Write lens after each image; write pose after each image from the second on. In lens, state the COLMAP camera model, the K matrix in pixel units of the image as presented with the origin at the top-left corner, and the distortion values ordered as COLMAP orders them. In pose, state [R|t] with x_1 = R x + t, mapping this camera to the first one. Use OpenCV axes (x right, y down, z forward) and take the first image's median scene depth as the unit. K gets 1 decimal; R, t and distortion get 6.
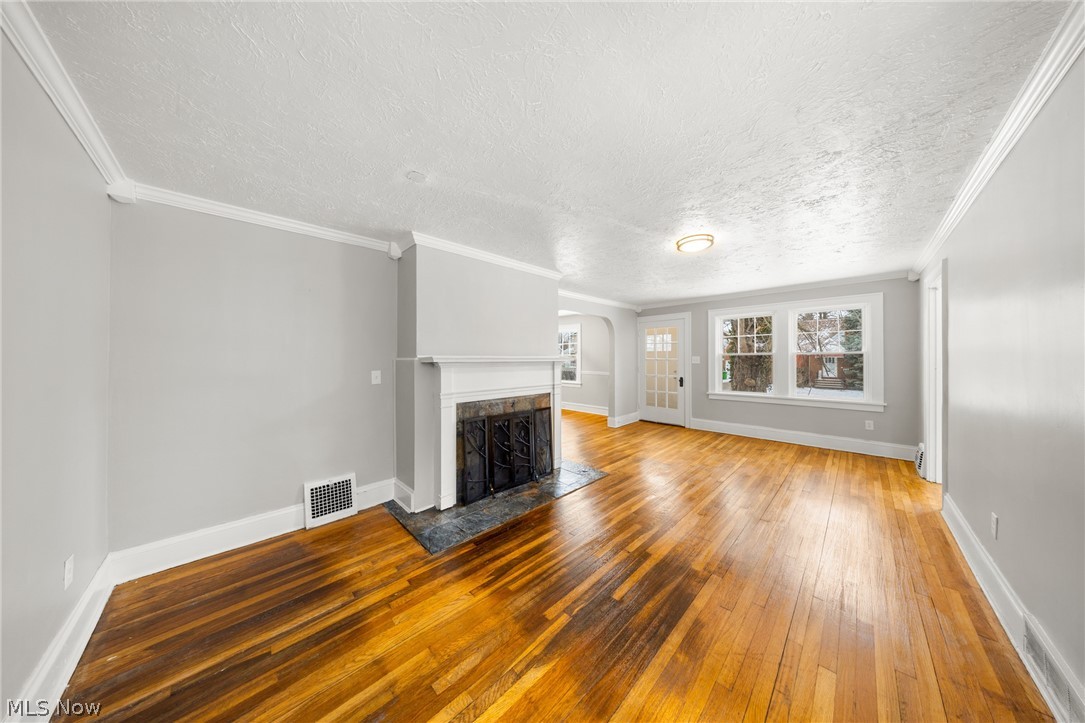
lens RADIAL K [[313.5, 0, 525.5], [0, 313.5, 360.3], [0, 0, 1]] dist [-0.000246, -0.000010]
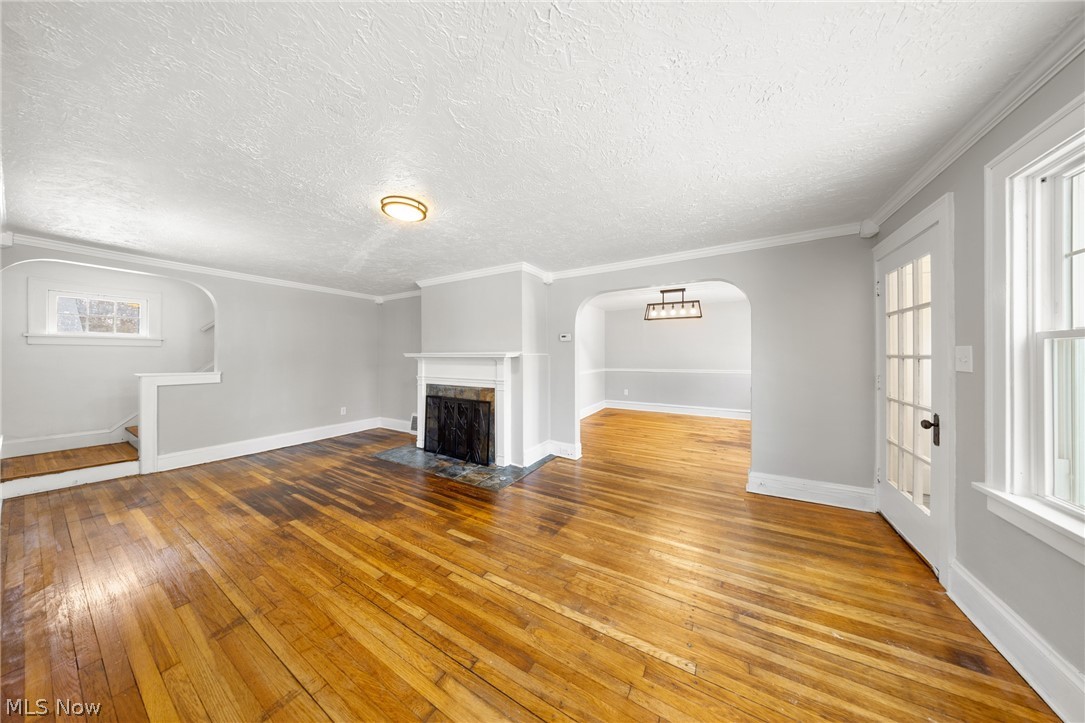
lens RADIAL K [[311.7, 0, 542.2], [0, 311.7, 356.3], [0, 0, 1]] dist [0.000519, -0.000035]
pose [[0.276175, 0.008508, -0.961070, 1.251459], [-0.002478, 0.999964, 0.008140, -0.009737], [0.961104, 0.000134, 0.276186, 1.000584]]
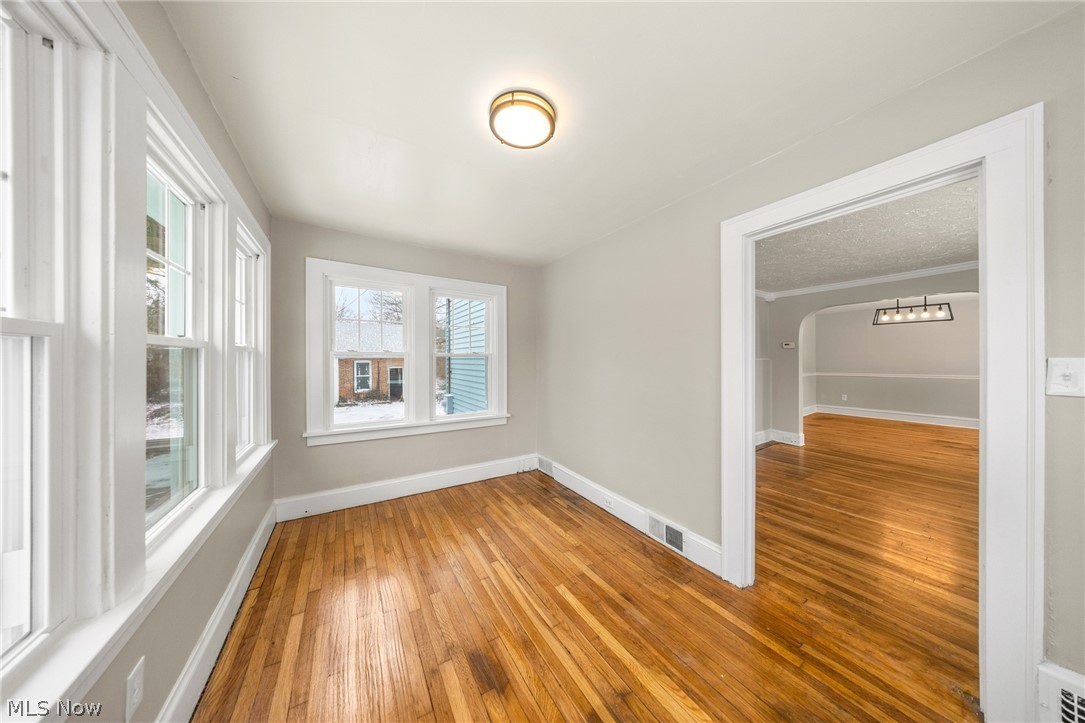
lens RADIAL K [[314.2, 0, 557.8], [0, 314.2, 361.0], [0, 0, 1]] dist [0.000462, 0.000010]
pose [[-0.166549, 0.010461, -0.985978, 1.774094], [0.003128, 0.999944, 0.010081, -0.017483], [0.986028, -0.001405, -0.166572, 0.581483]]
